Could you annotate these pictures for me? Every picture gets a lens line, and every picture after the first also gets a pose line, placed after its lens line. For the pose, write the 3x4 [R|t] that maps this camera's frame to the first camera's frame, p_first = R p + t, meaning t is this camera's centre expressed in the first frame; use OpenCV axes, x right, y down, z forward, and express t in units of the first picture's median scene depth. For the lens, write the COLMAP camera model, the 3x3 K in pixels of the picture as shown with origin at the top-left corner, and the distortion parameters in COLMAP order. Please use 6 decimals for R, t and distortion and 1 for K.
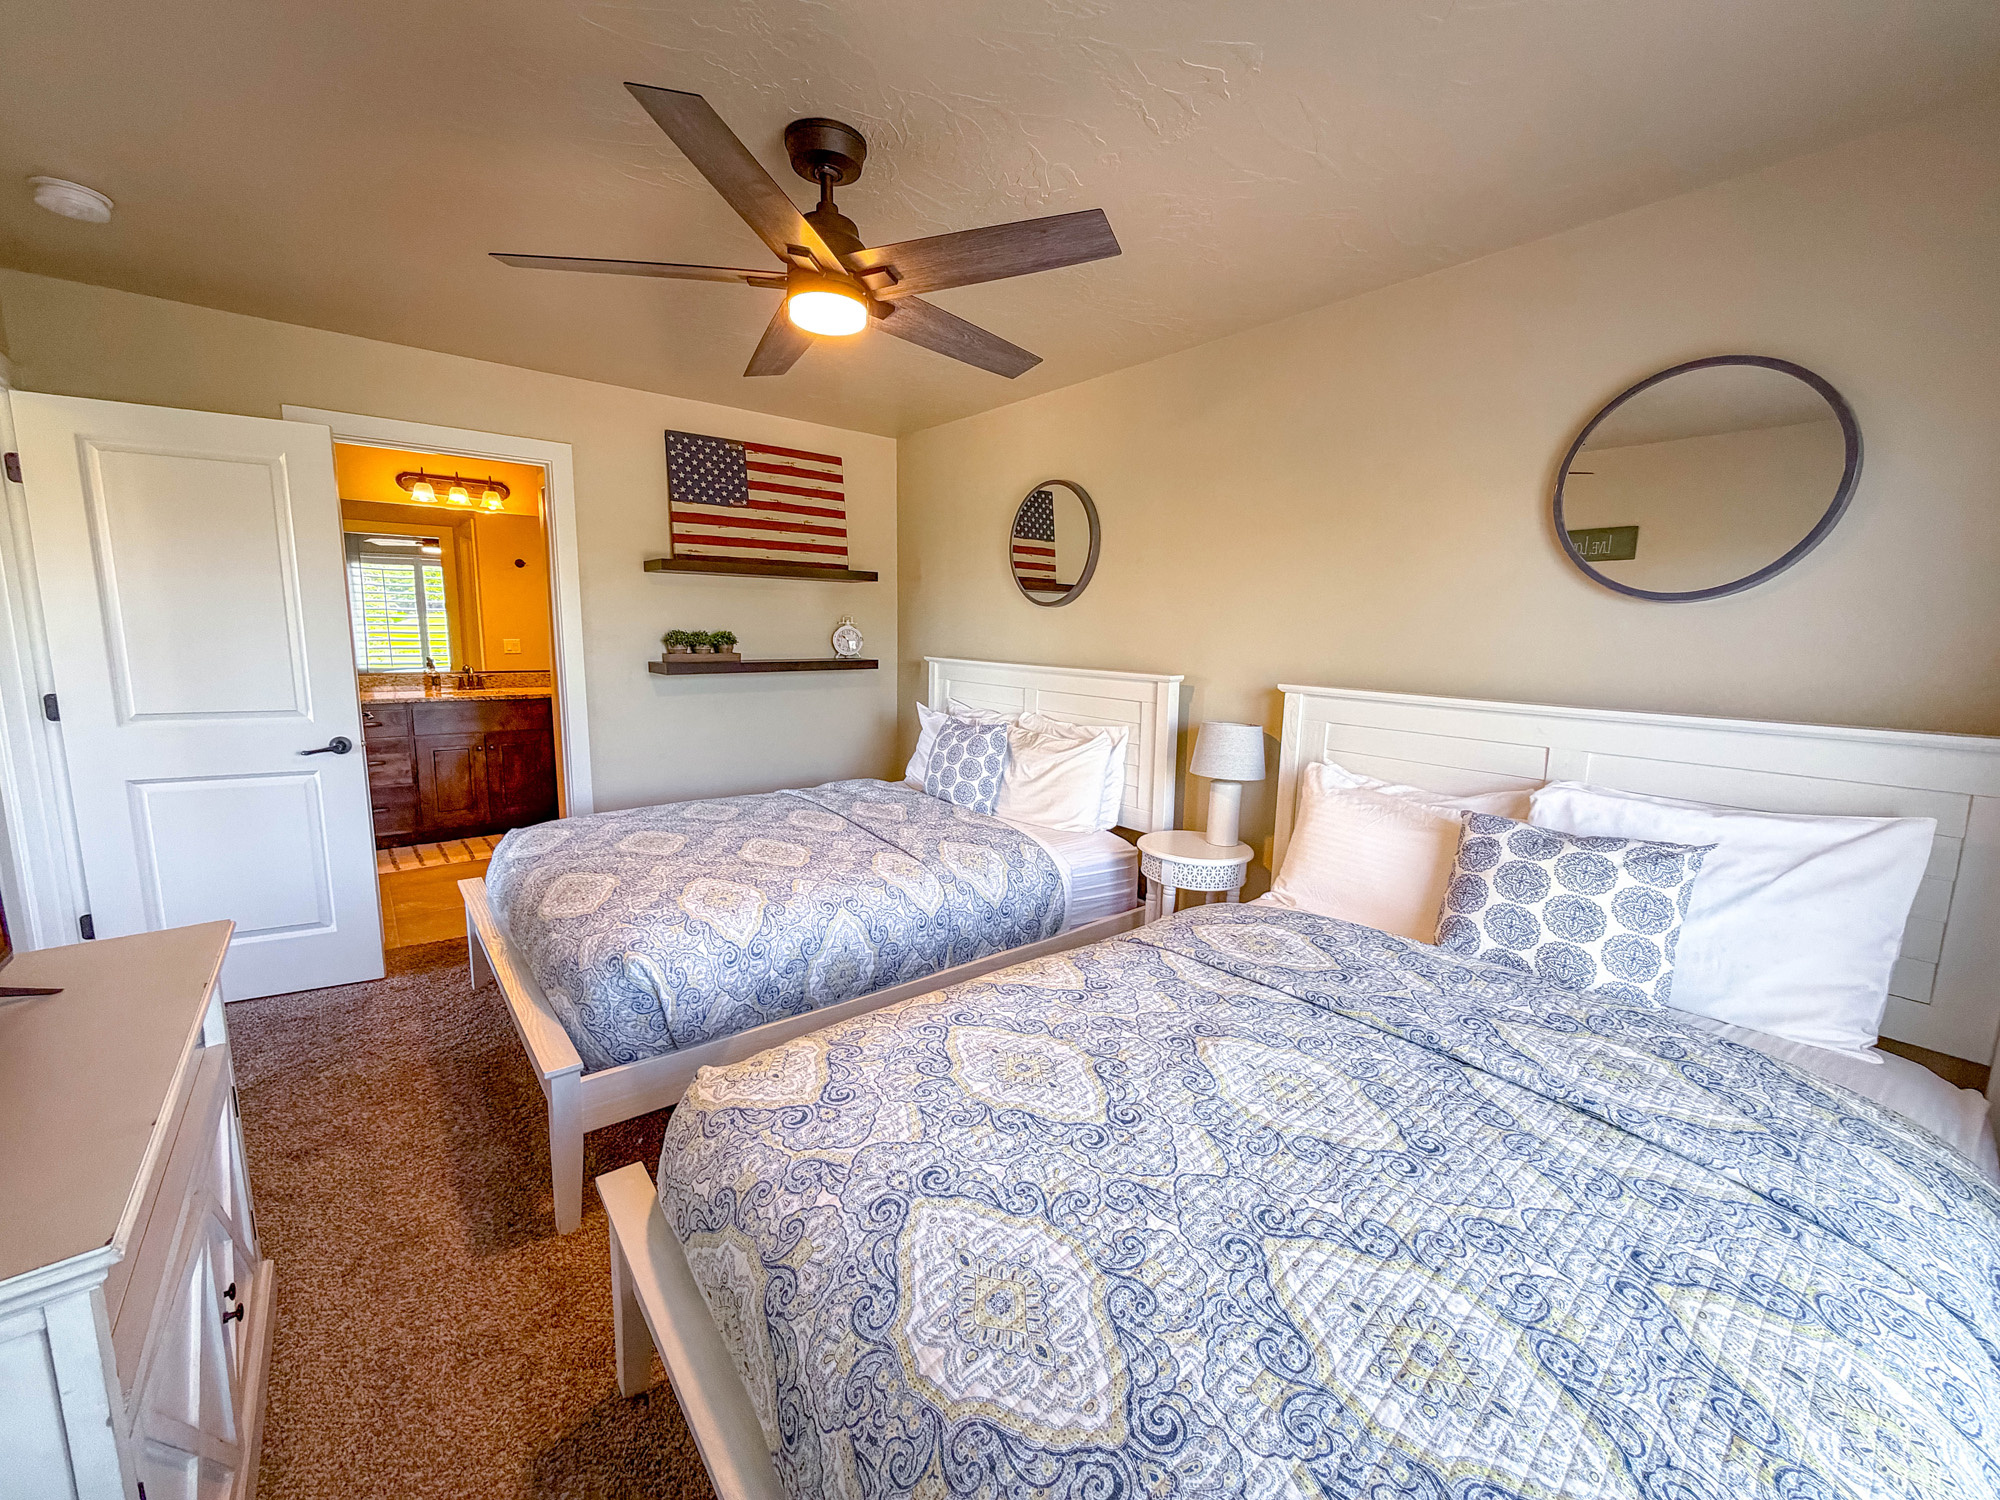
lens RADIAL K [[808.1, 0, 979.0], [0, 808.1, 746.8], [0, 0, 1]] dist [-0.001692, 0.000347]
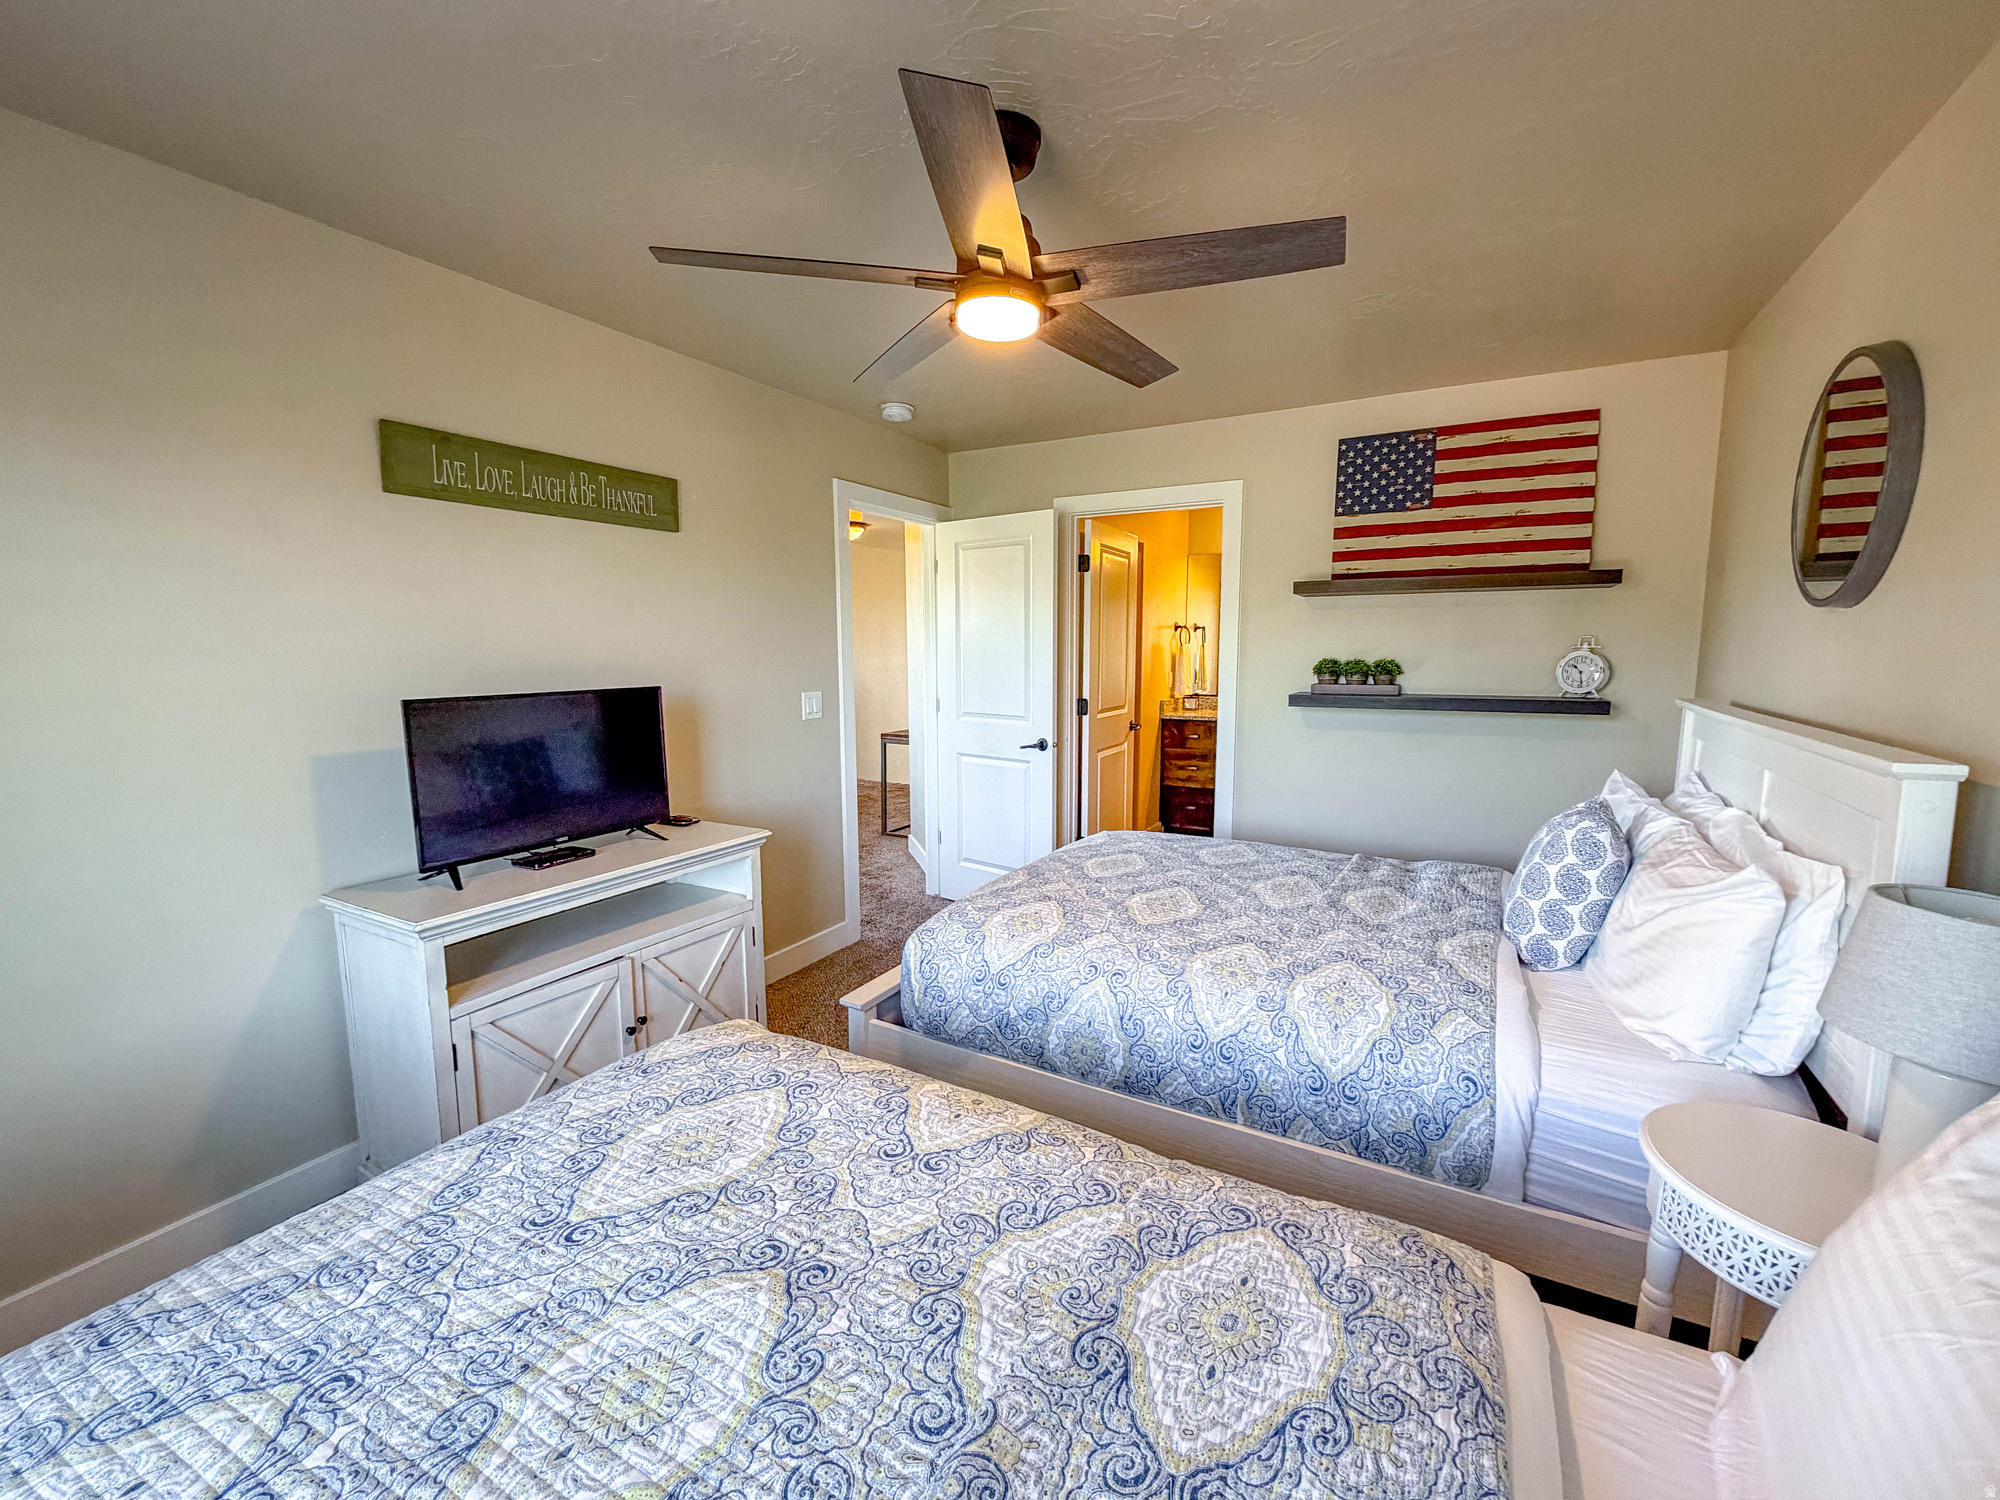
lens RADIAL K [[808.1, 0, 983.4], [0, 808.1, 743.3], [0, 0, 1]] dist [-0.001692, 0.000347]
pose [[0.380177, 0.092499, -0.920277, 0.457325], [-0.130016, 0.990452, 0.045841, -0.058639], [0.915730, 0.102223, 0.388573, 0.434340]]
